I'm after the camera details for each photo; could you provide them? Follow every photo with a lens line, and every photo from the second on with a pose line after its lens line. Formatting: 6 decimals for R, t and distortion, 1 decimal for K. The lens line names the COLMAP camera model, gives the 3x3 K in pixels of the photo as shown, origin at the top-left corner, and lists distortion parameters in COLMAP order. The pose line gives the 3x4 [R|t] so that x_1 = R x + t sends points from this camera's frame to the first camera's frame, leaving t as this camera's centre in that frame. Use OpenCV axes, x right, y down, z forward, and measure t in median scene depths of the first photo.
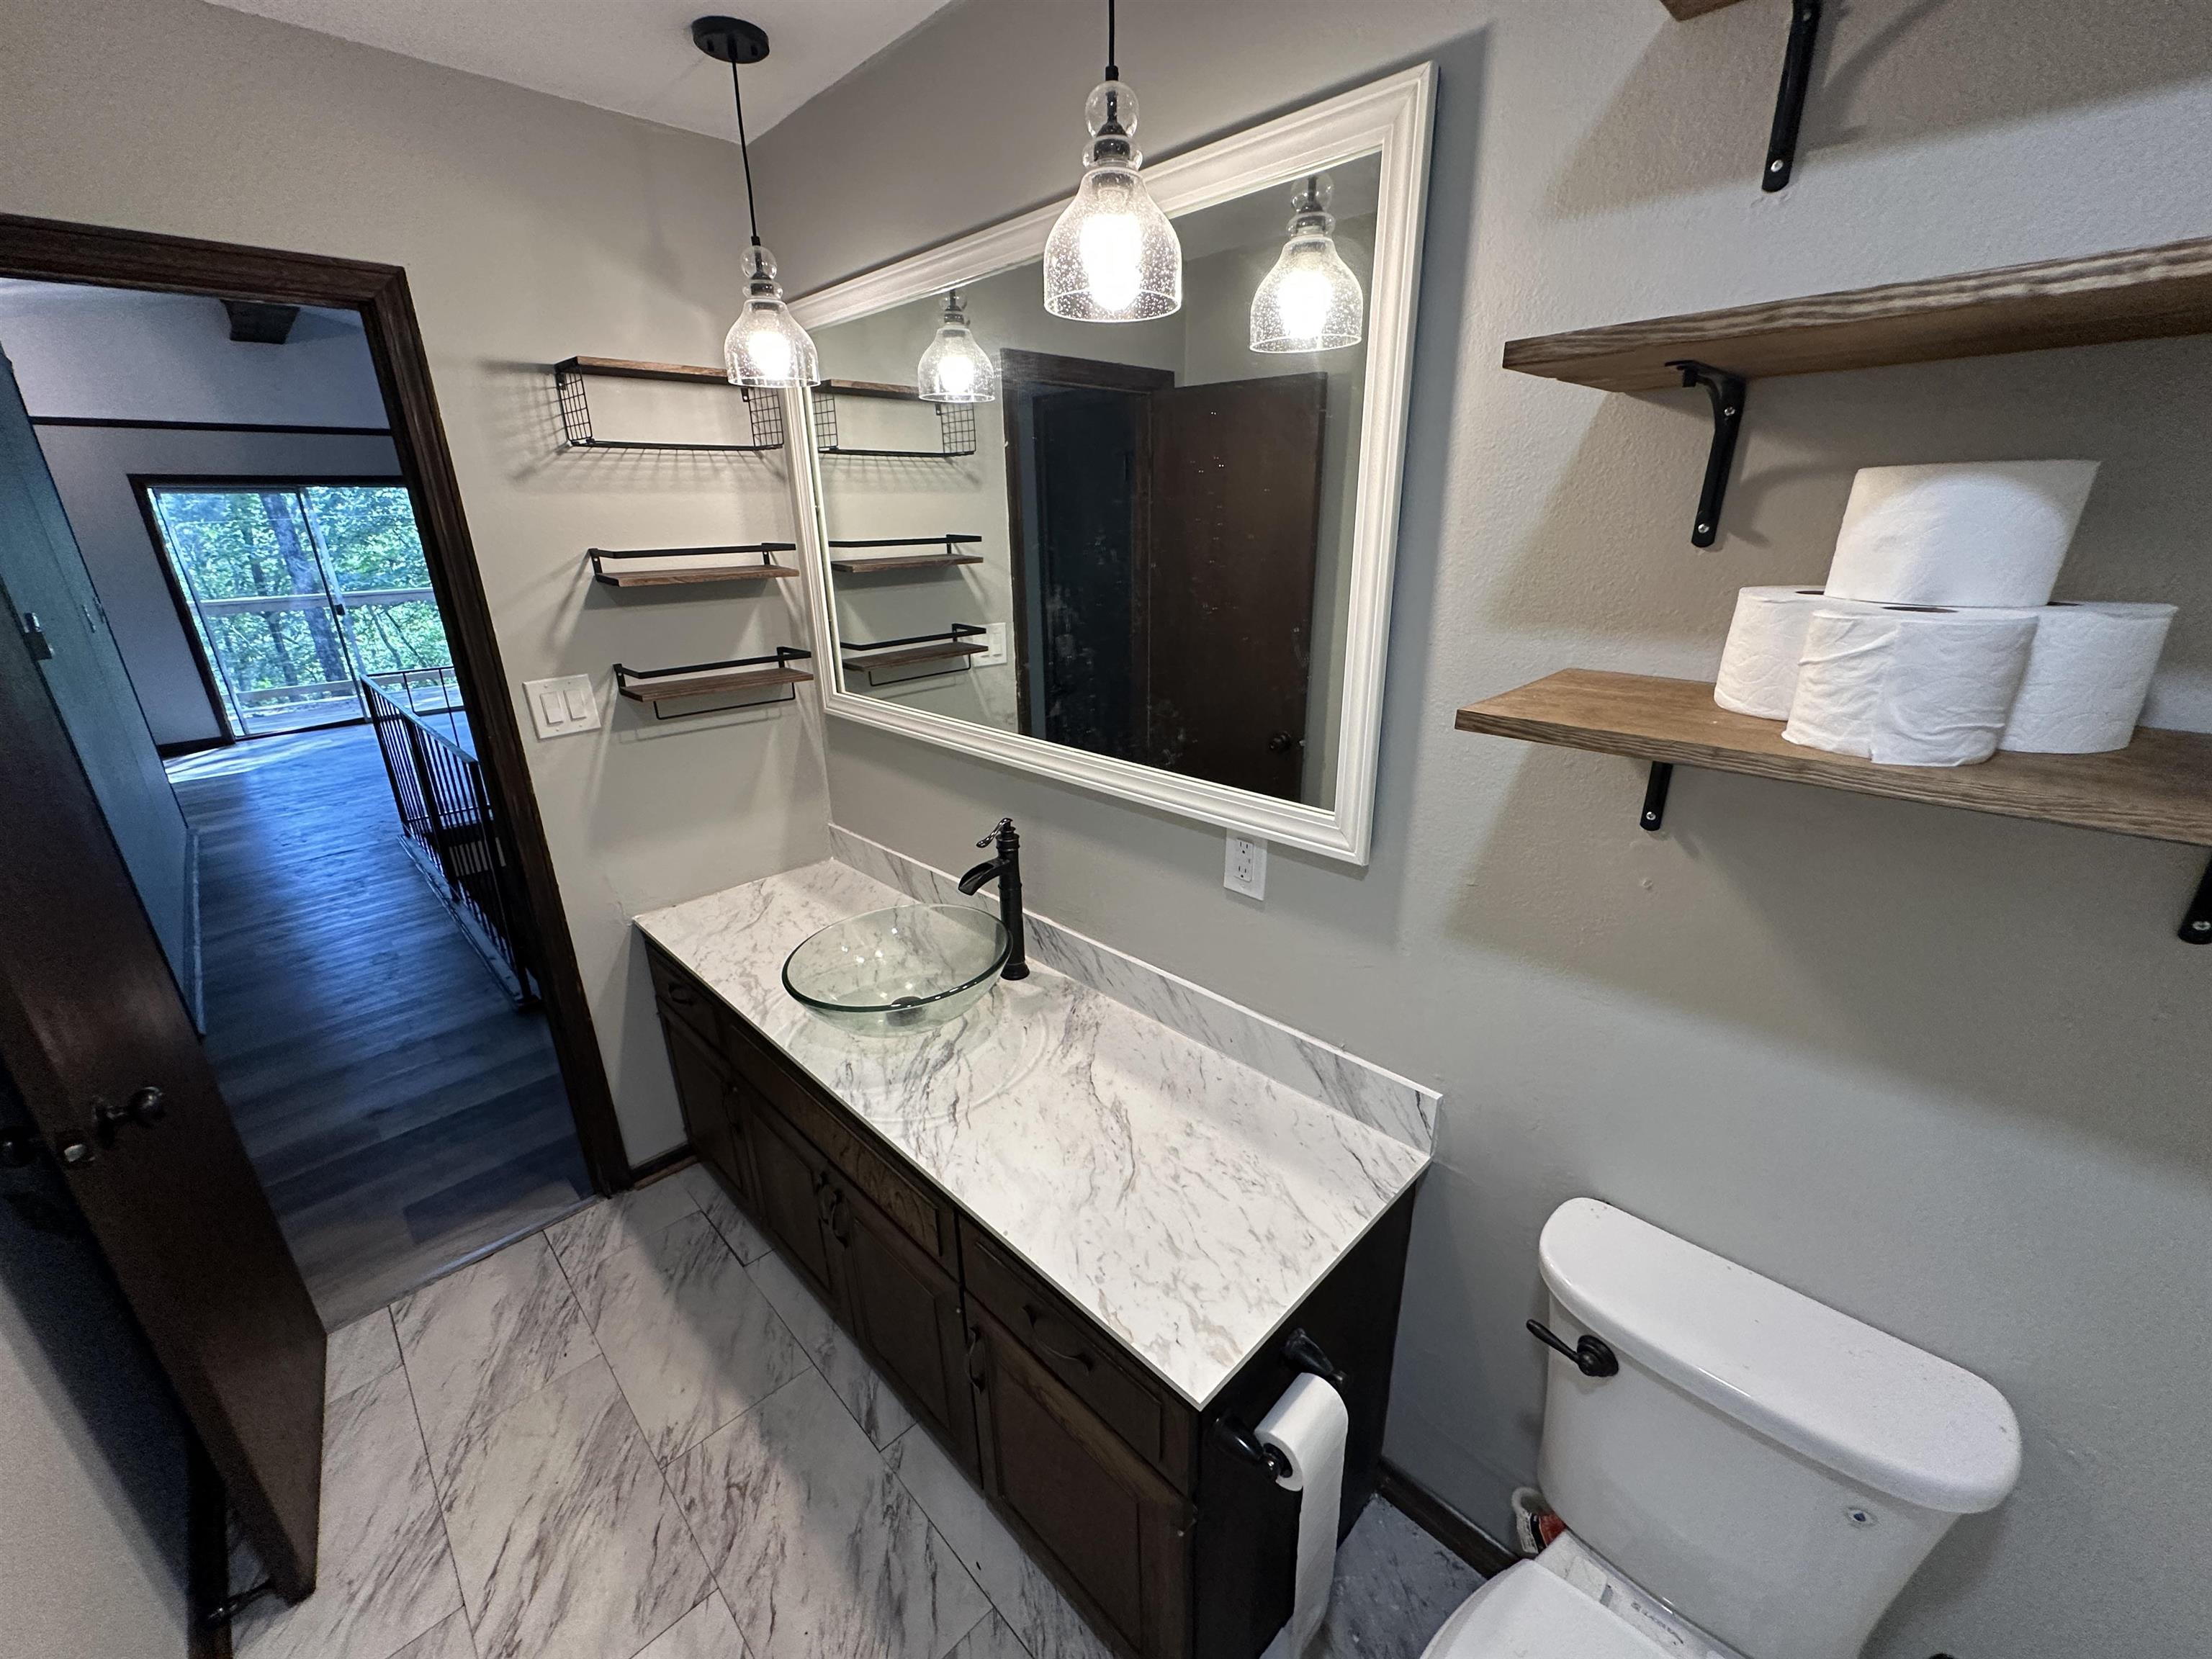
lens RADIAL K [[887.4, 0, 1117.2], [0, 887.4, 836.5], [0, 0, 1]] dist [-0.005225, -0.000232]
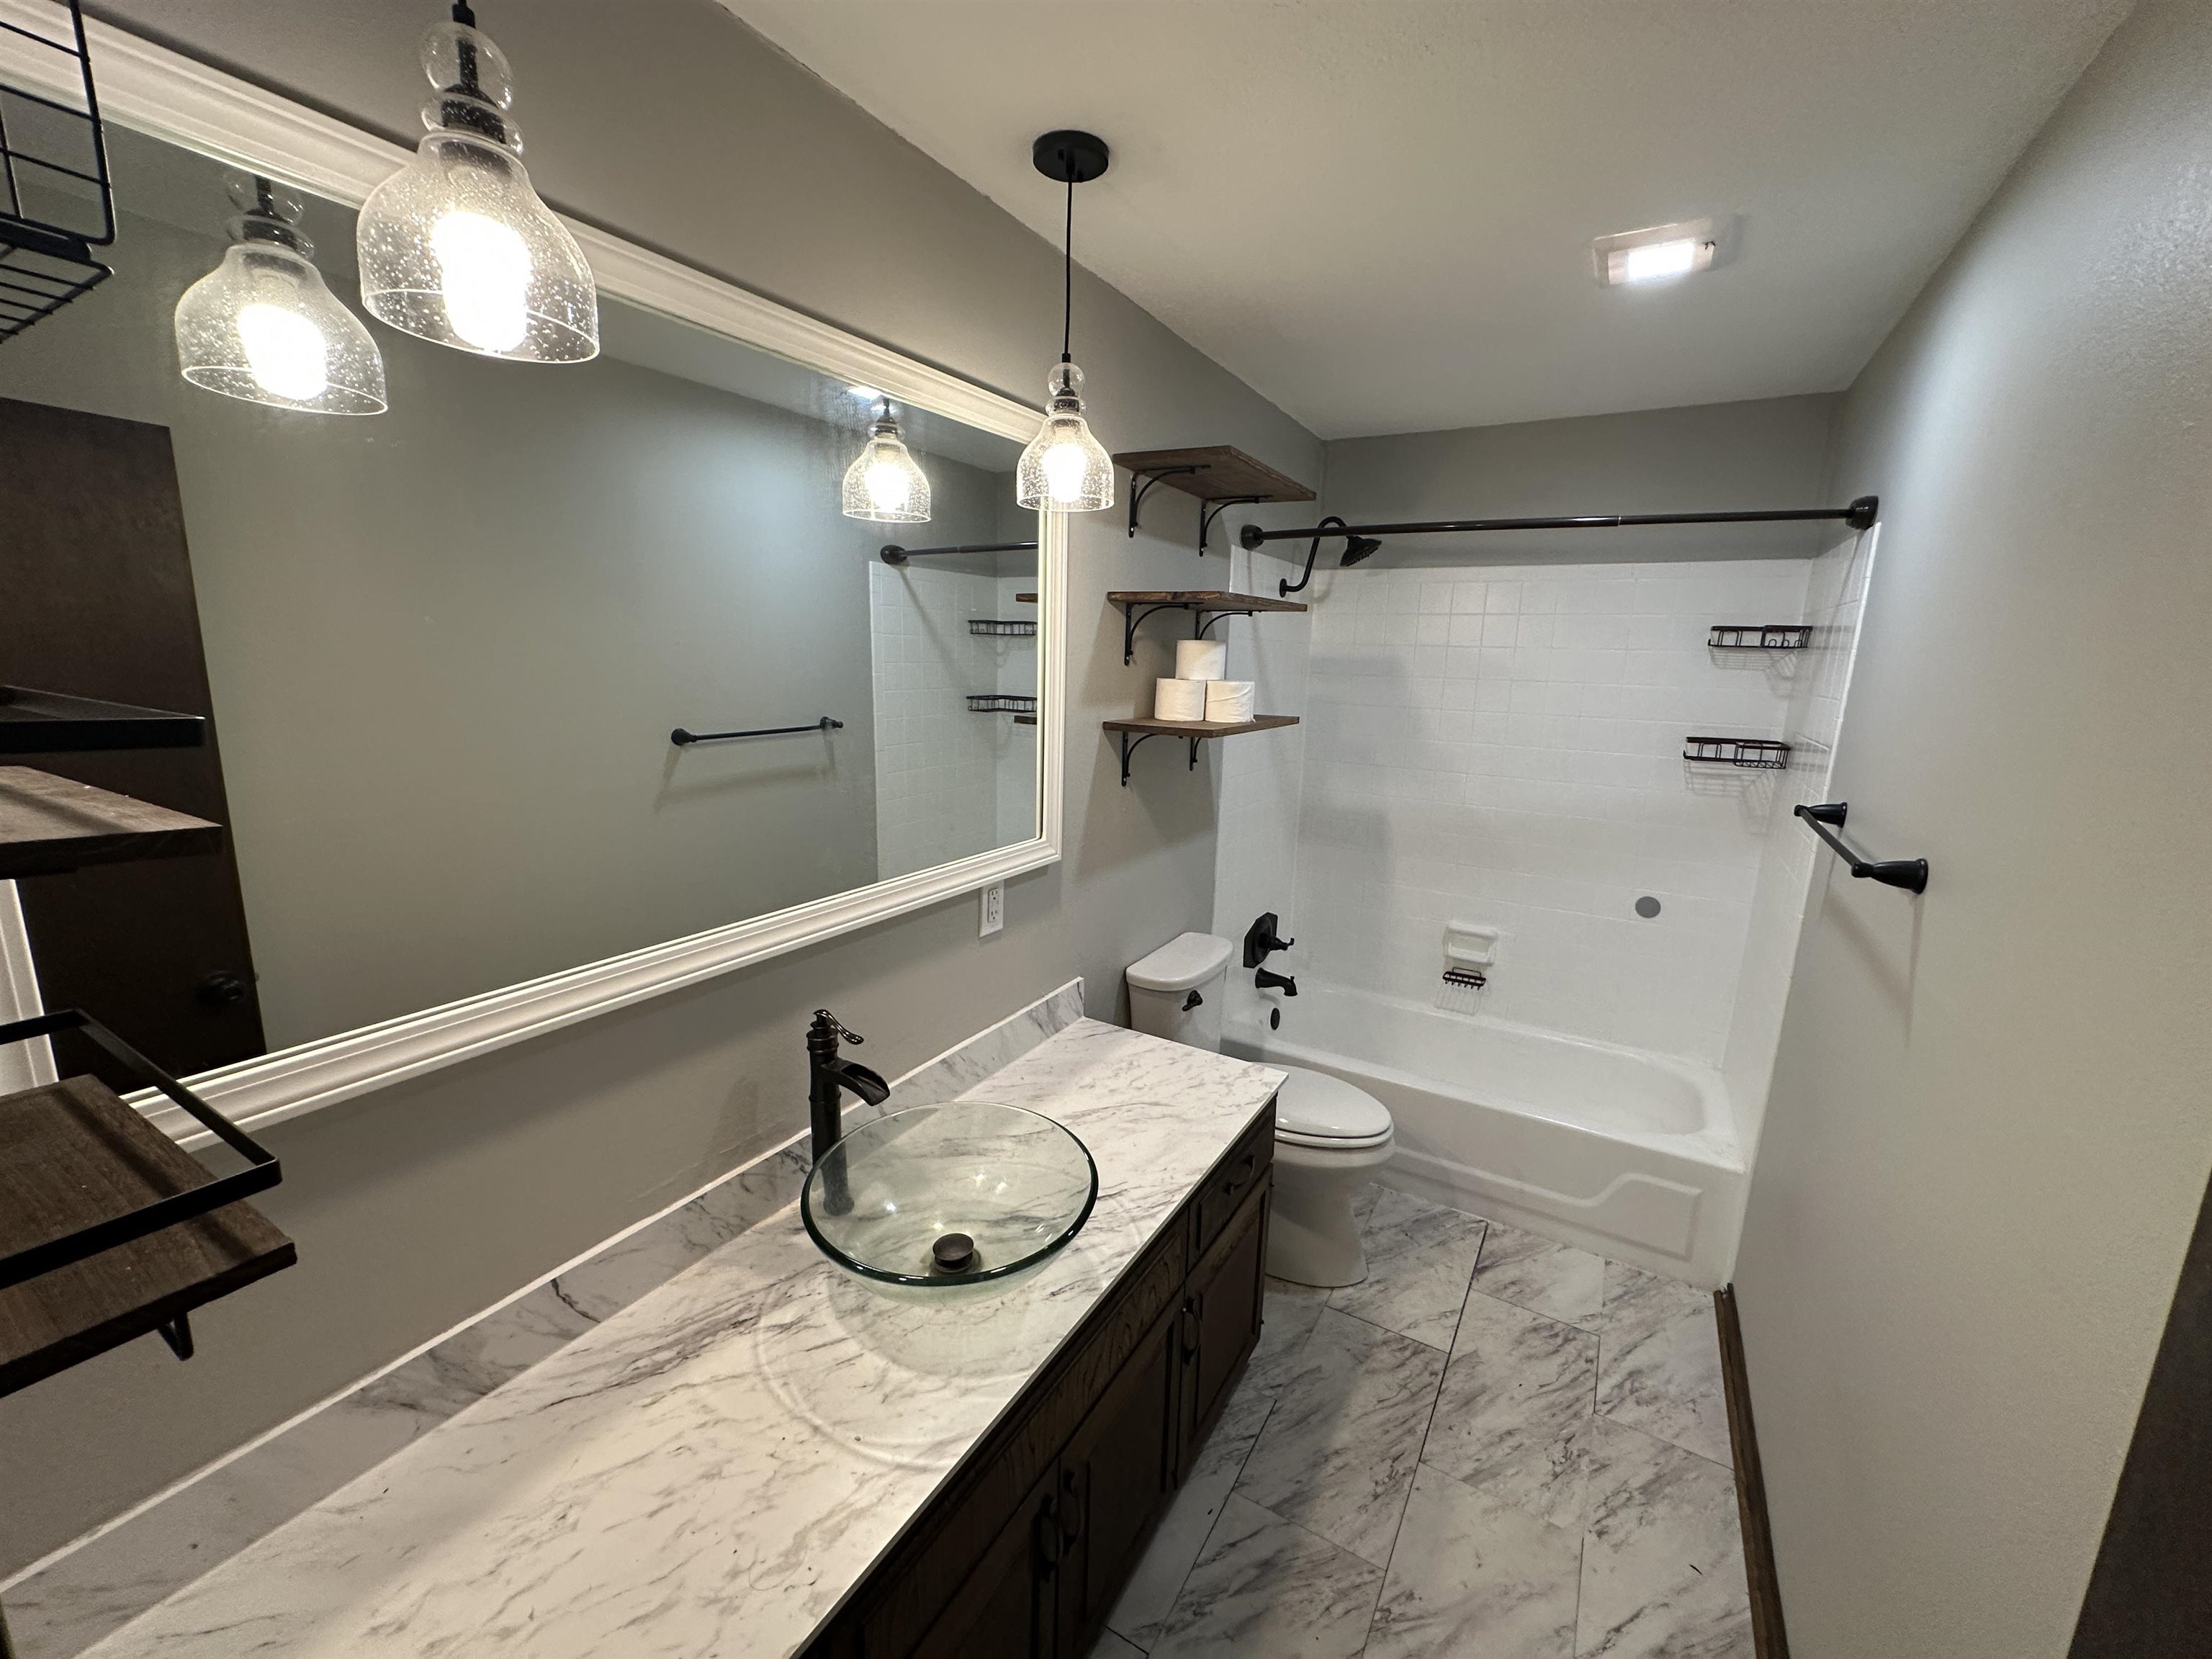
lens RADIAL K [[887.4, 0, 1107.8], [0, 887.4, 827.2], [0, 0, 1]] dist [-0.005225, -0.000232]
pose [[-0.253566, -0.179980, 0.950427, -1.059325], [0.307597, 0.916536, 0.255627, -0.340756], [-0.917109, 0.357167, -0.177041, 0.997534]]
